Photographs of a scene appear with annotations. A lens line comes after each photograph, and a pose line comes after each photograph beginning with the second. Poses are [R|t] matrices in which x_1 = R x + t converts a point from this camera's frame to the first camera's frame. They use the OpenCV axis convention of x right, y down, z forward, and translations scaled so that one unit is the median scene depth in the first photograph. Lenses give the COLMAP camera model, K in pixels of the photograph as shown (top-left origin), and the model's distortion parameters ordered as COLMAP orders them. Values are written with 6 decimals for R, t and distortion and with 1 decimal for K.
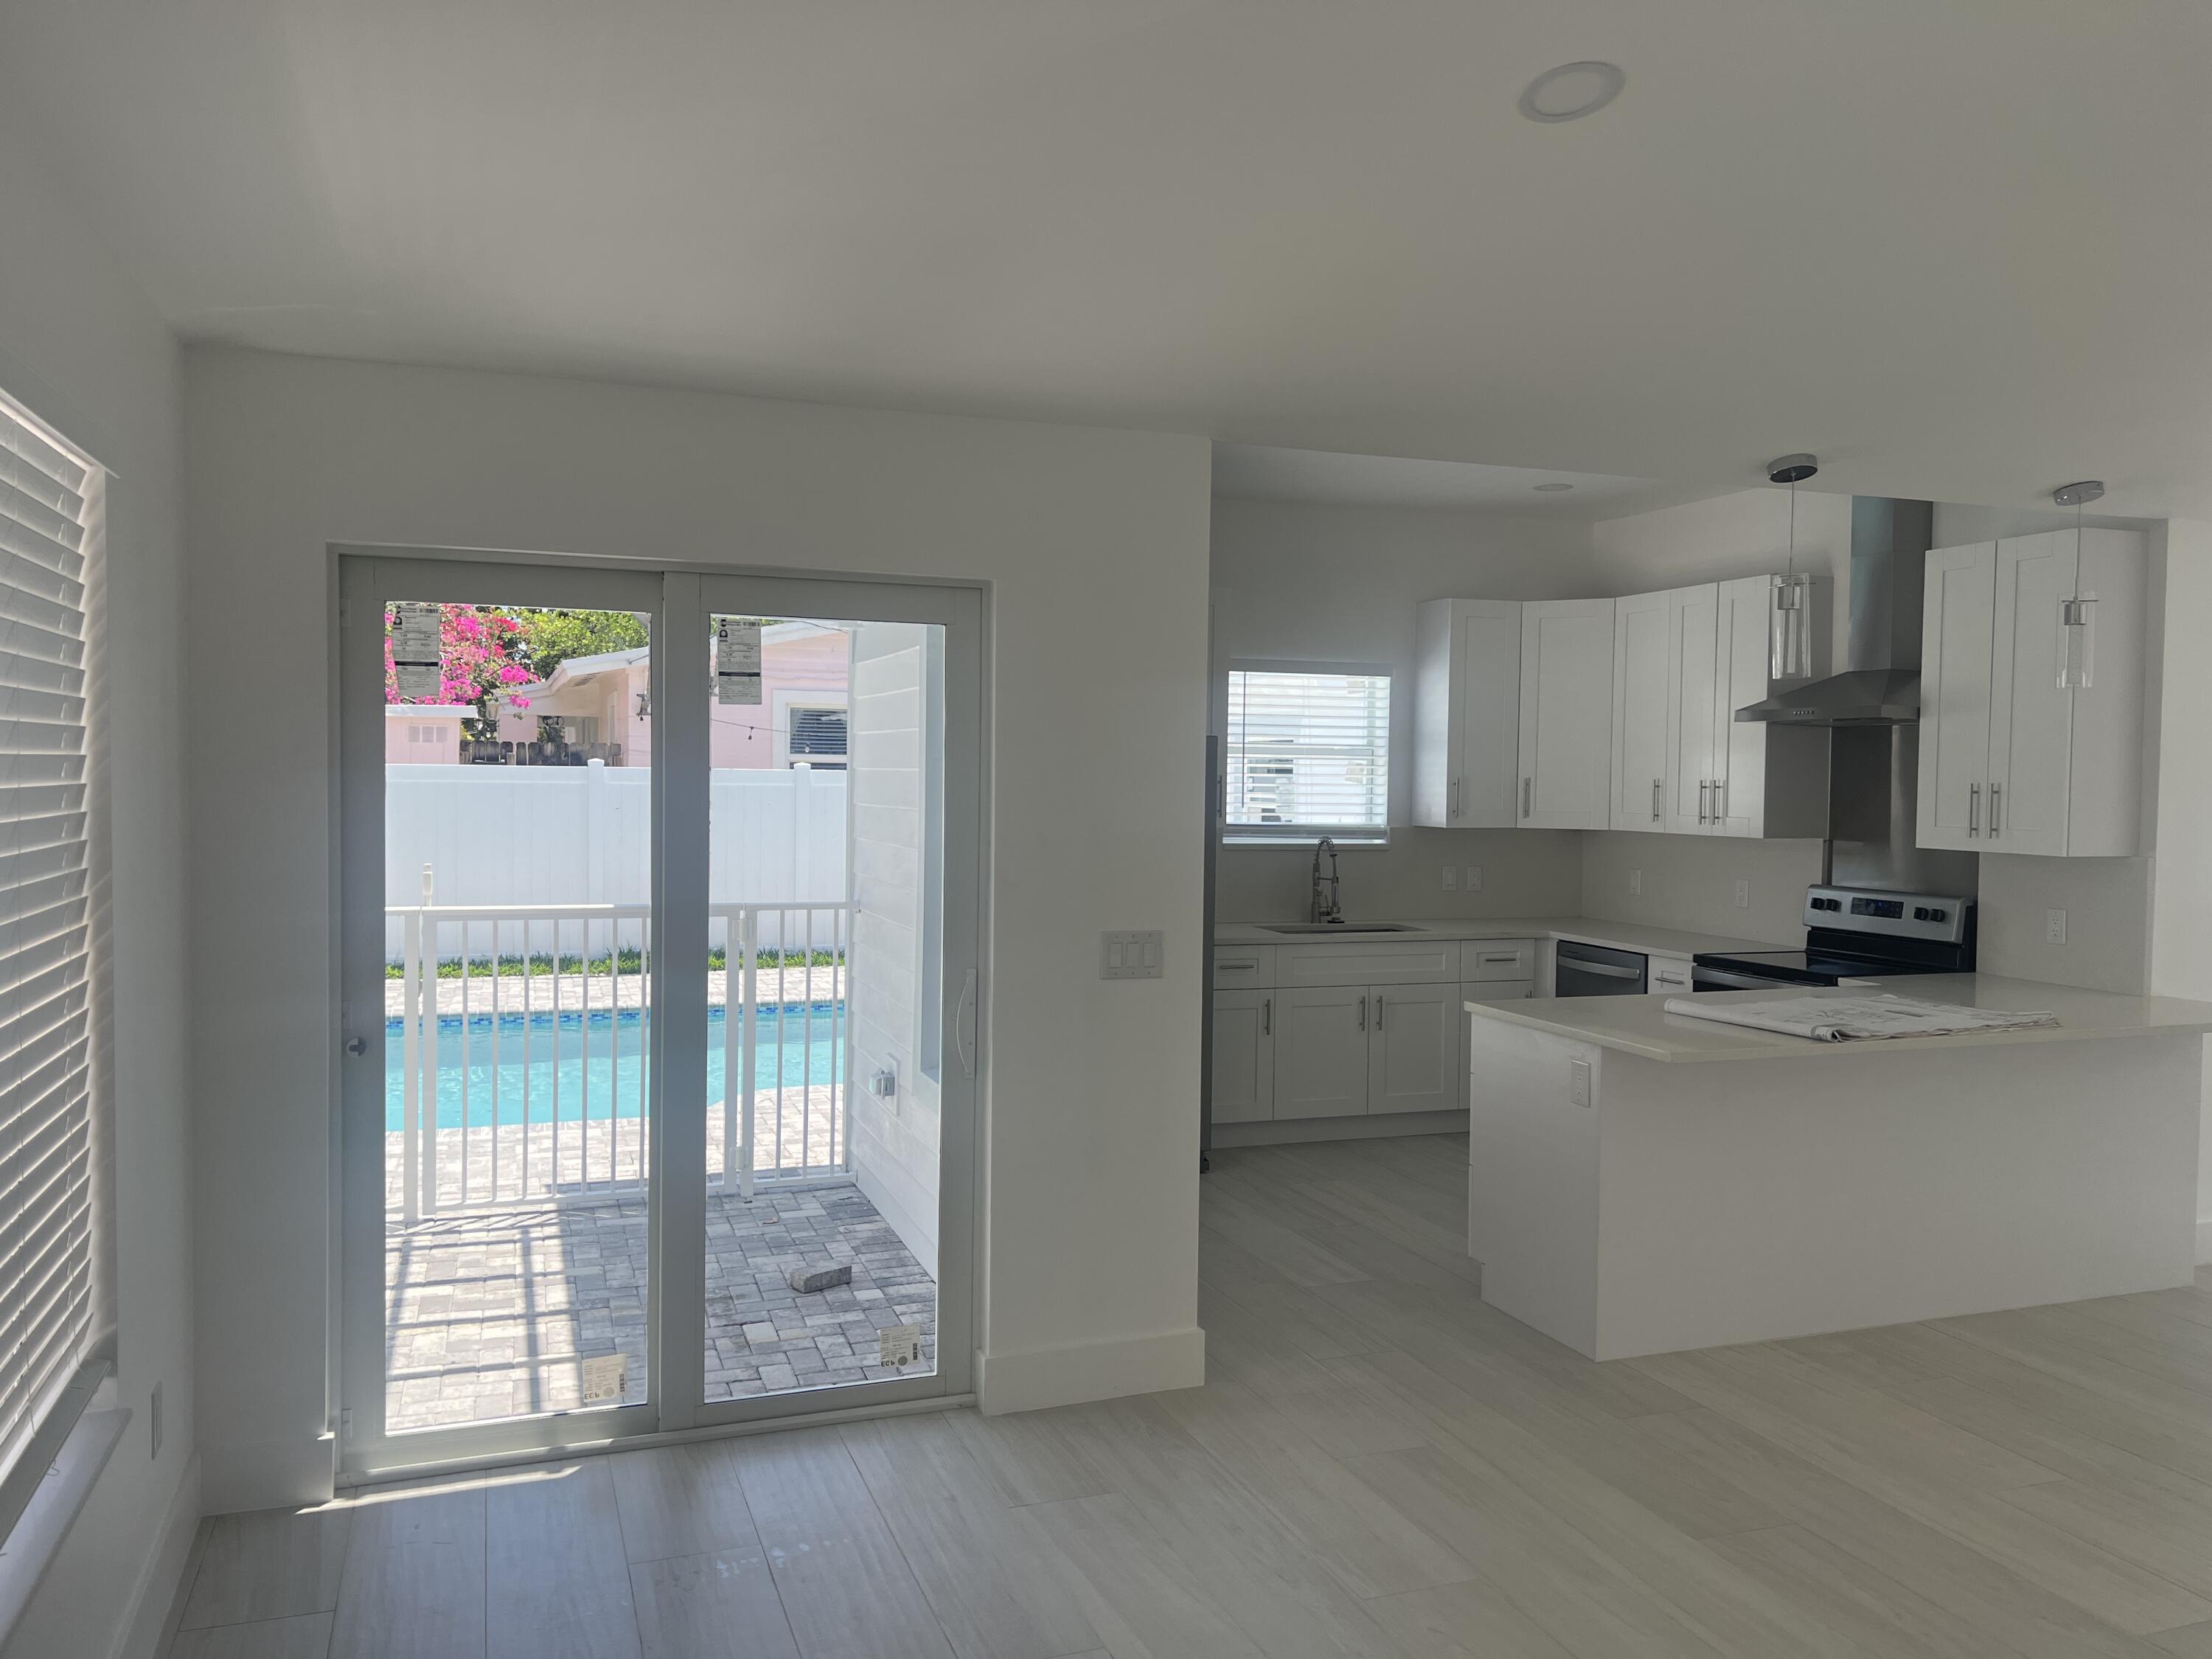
lens RADIAL K [[1648.3, 0, 1106.0], [0, 1648.3, 829.5], [0, 0, 1]] dist [0.092897, -0.103912]
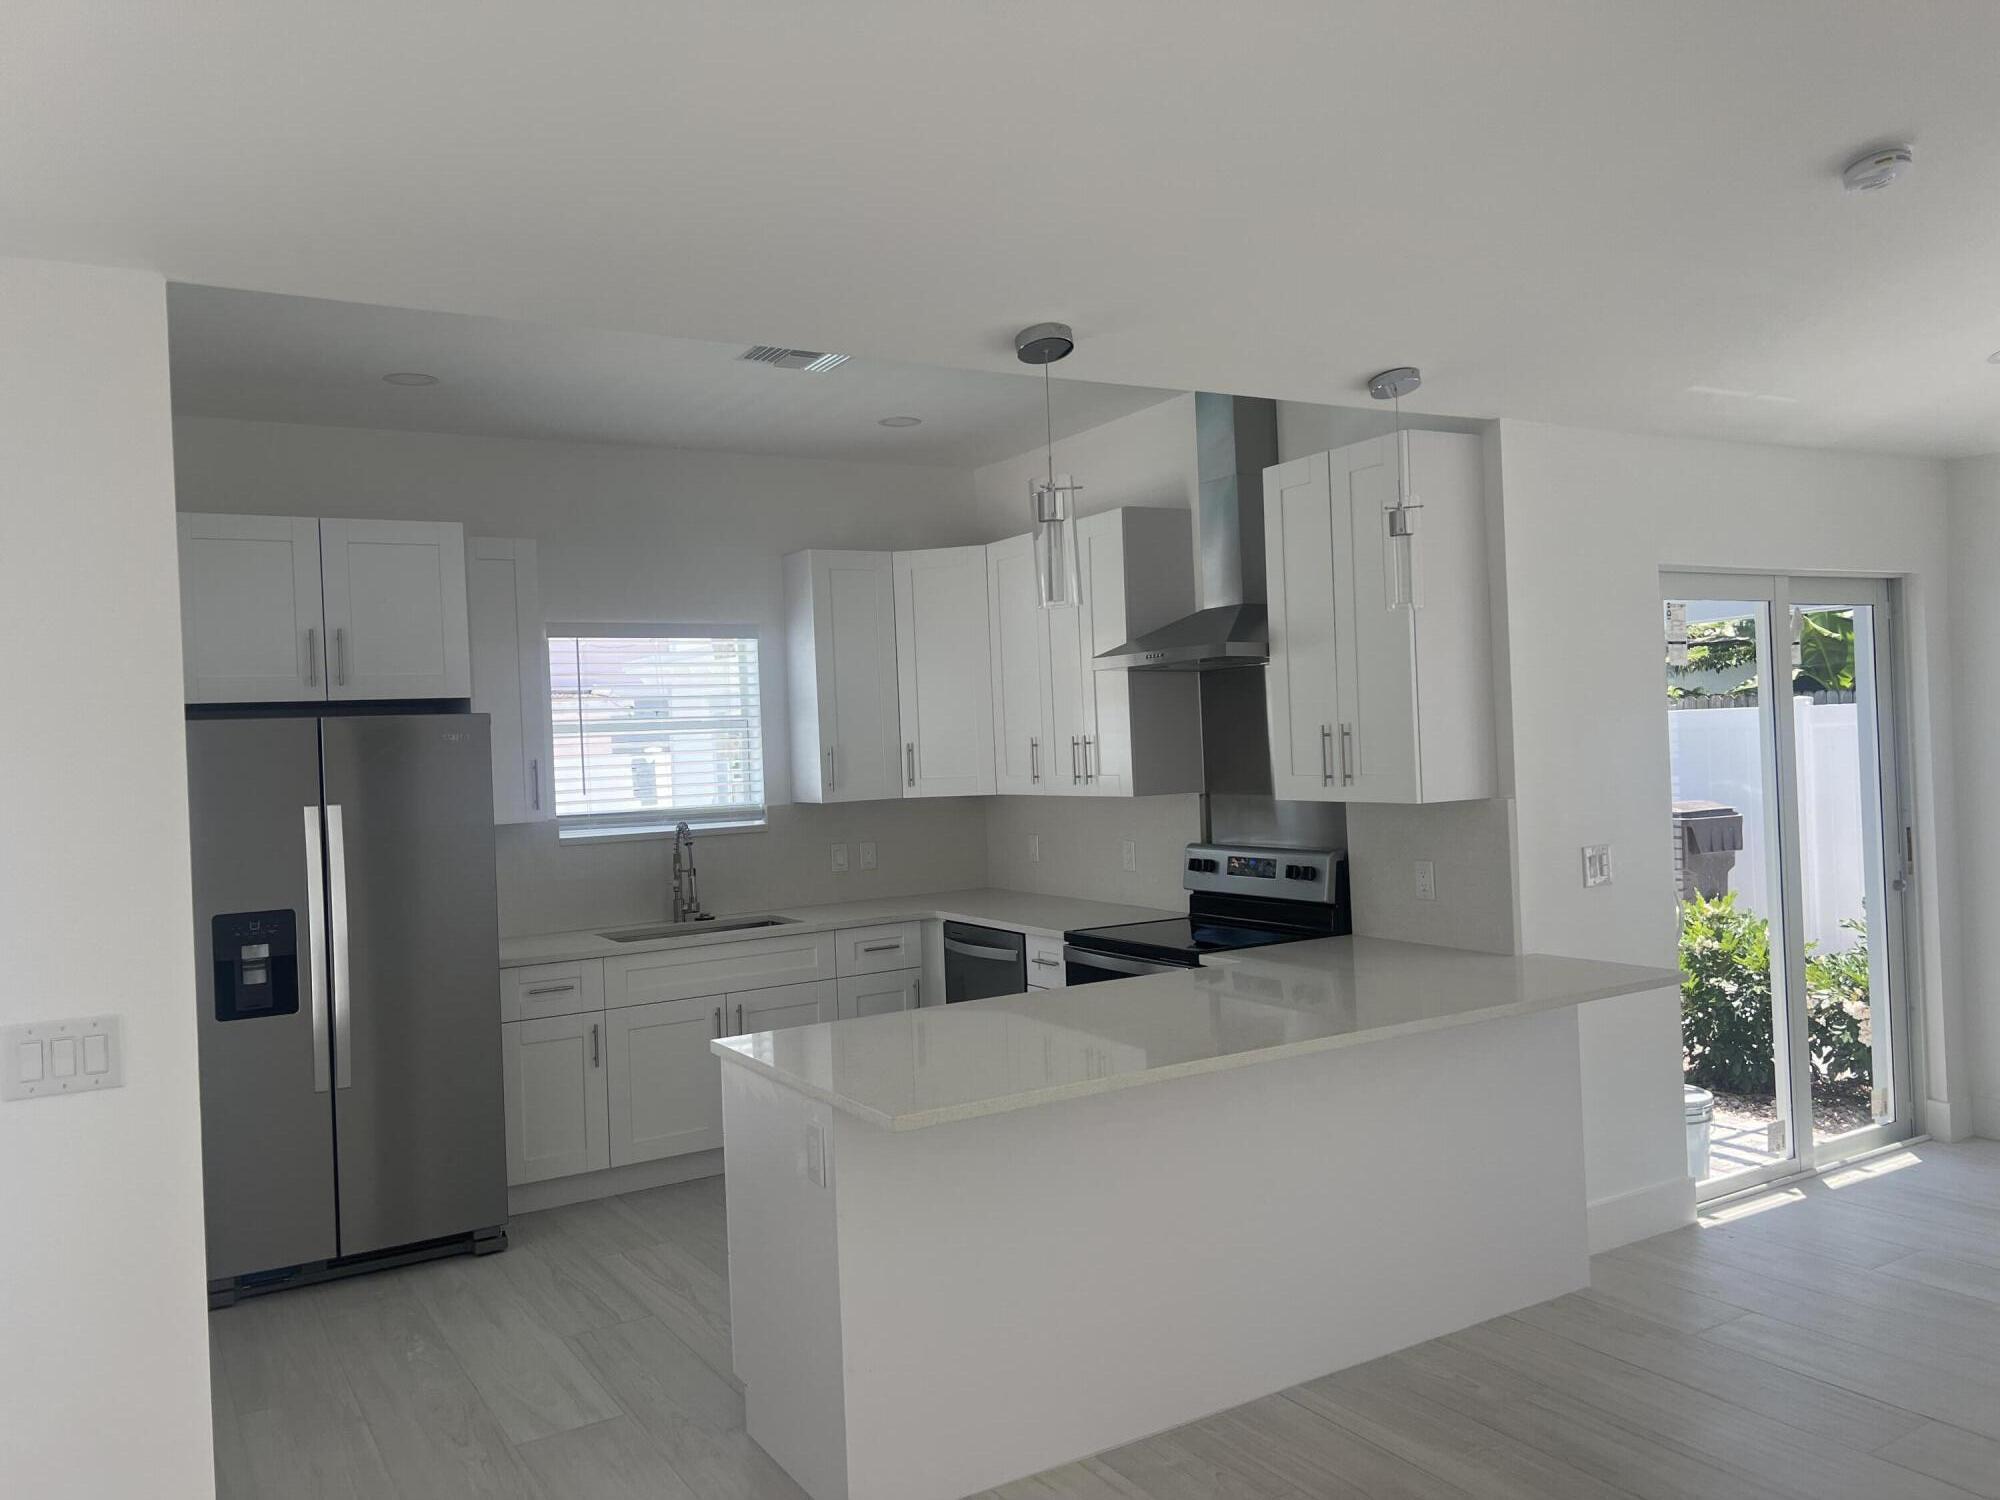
lens RADIAL K [[1459.0, 0, 1000.0], [0, 1459.0, 750.0], [0, 0, 1]] dist [0.059713, -0.096032]
pose [[0.982644, -0.055836, 0.176897, 0.176021], [0.061109, 0.997830, -0.024495, -0.005064], [-0.175145, 0.034880, 0.983925, 0.224623]]
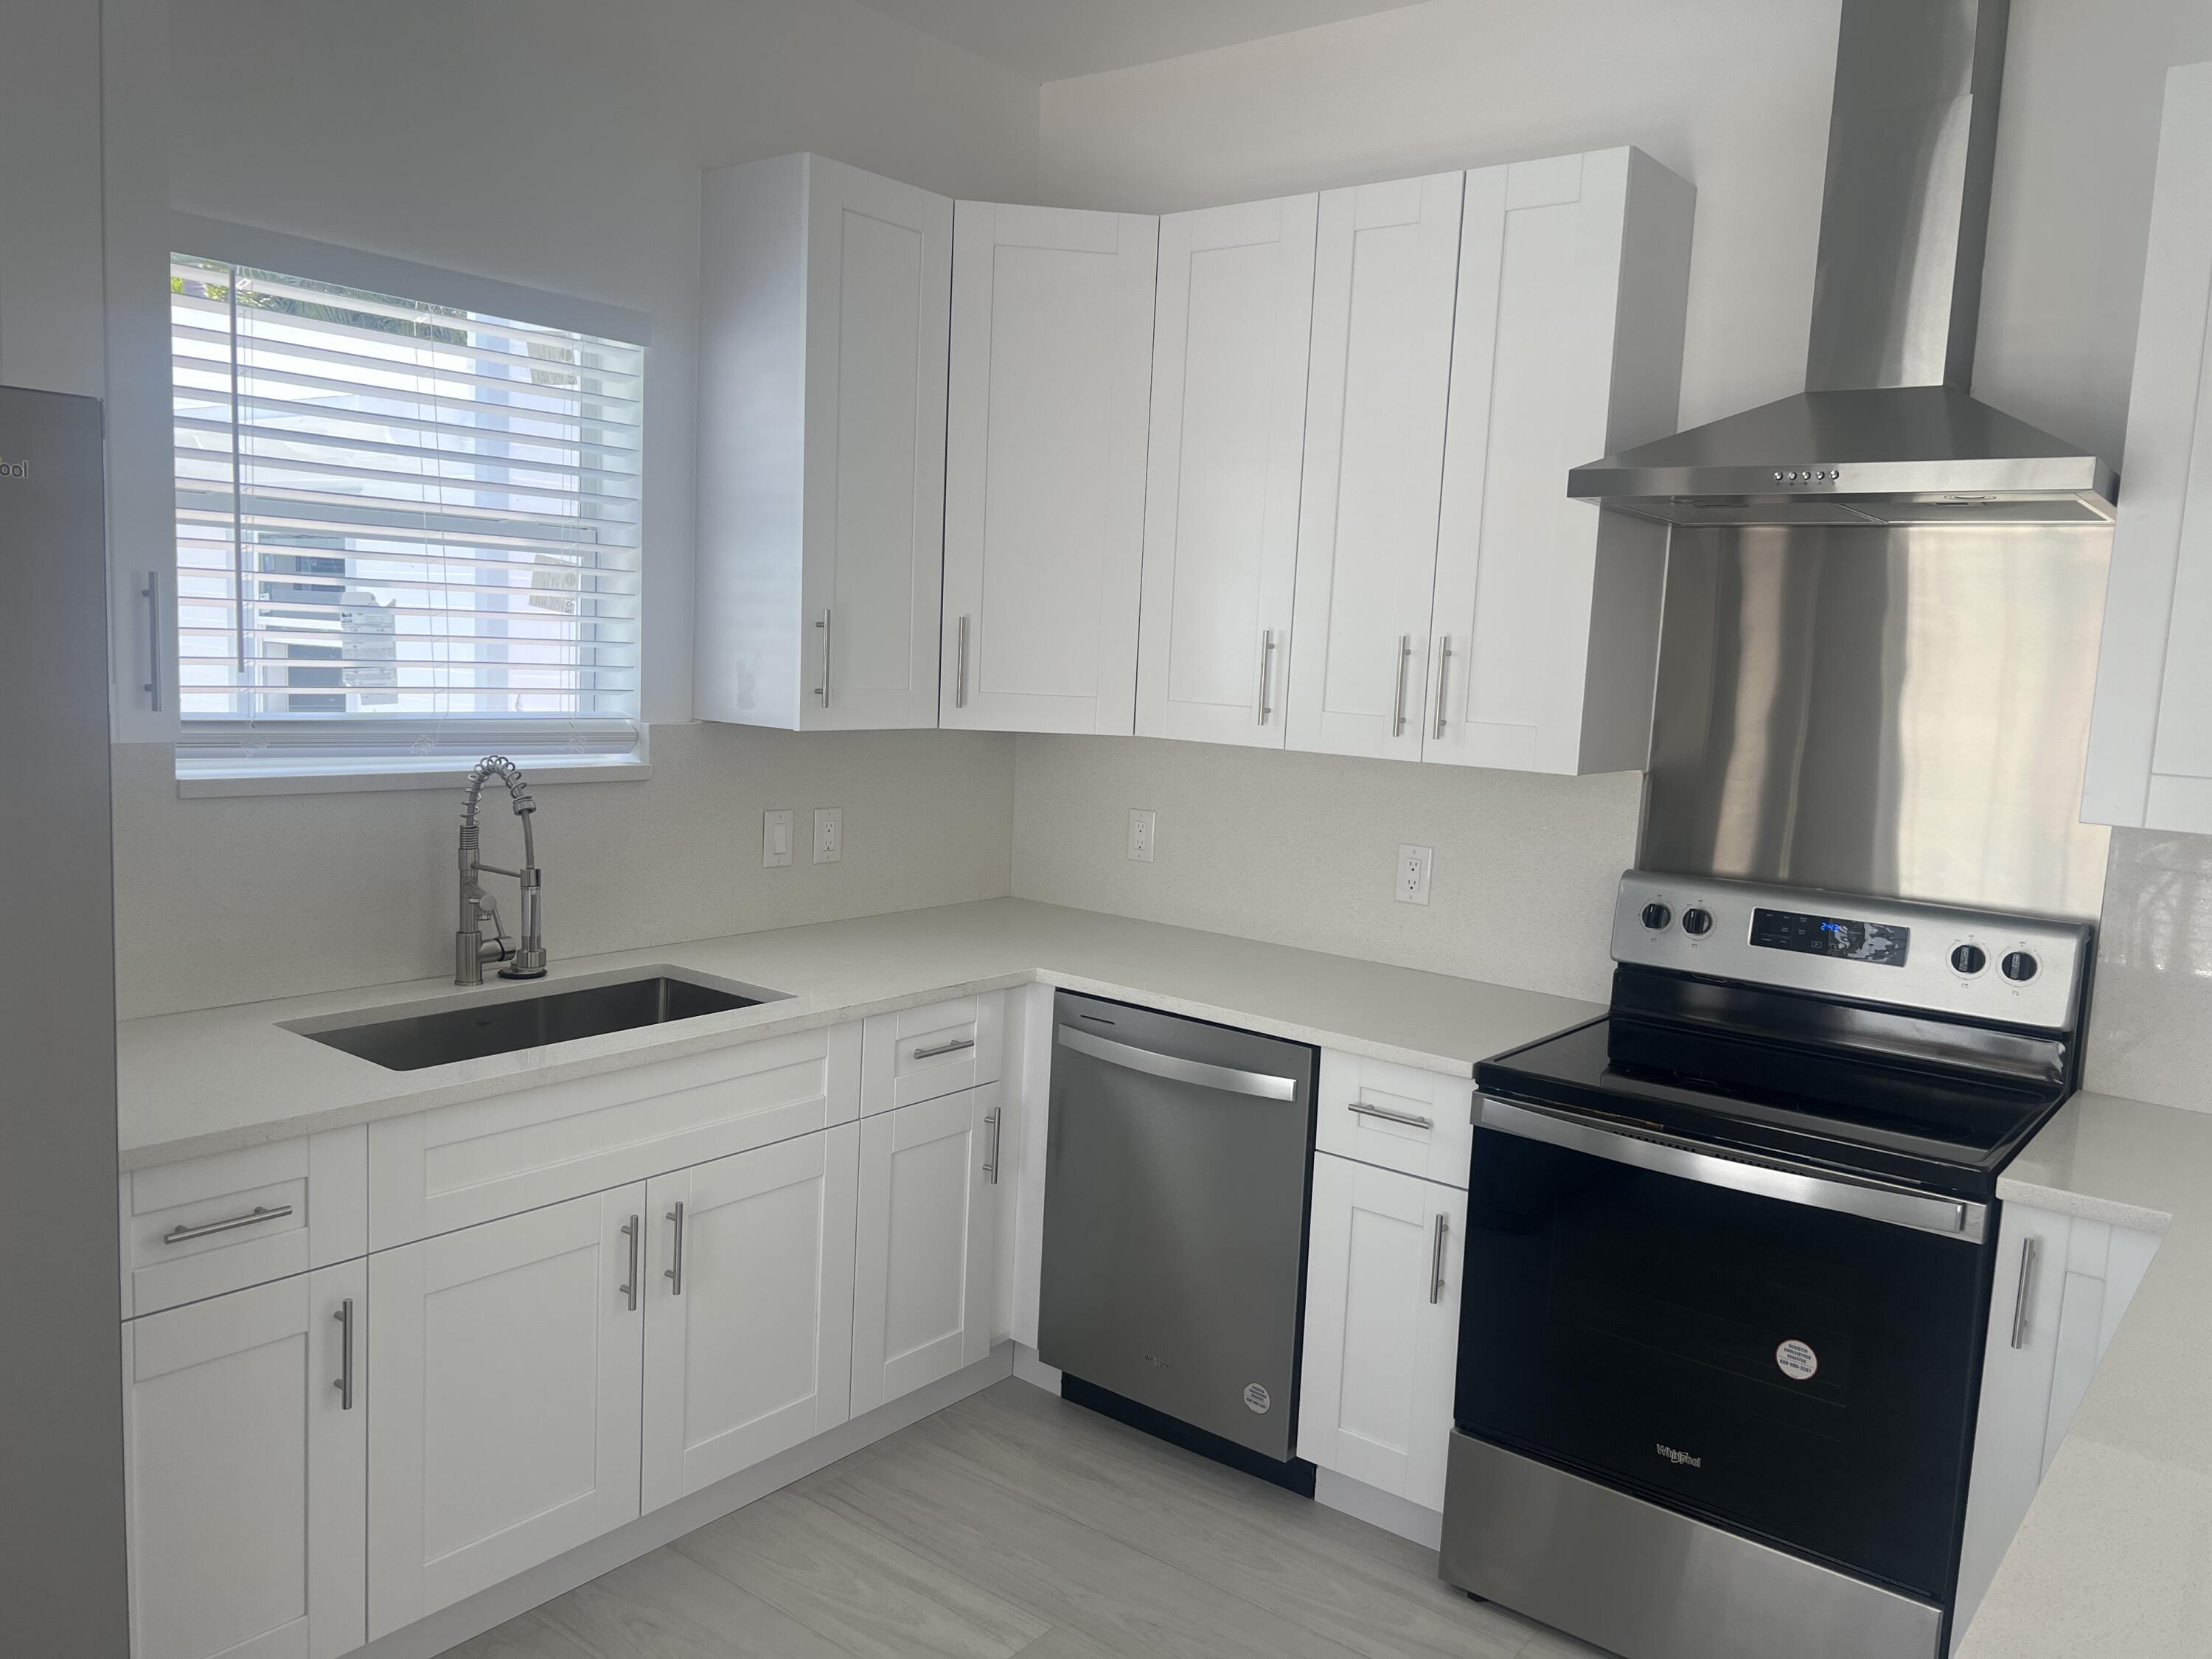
lens RADIAL K [[1644.5, 0, 1088.0], [0, 1644.5, 842.3], [0, 0, 1]] dist [0.077527, -0.093193]
pose [[0.855754, -0.038174, 0.515972, 0.058445], [-0.020218, 0.994045, 0.107076, -0.020547], [-0.516987, -0.102062, 0.849887, 0.663472]]
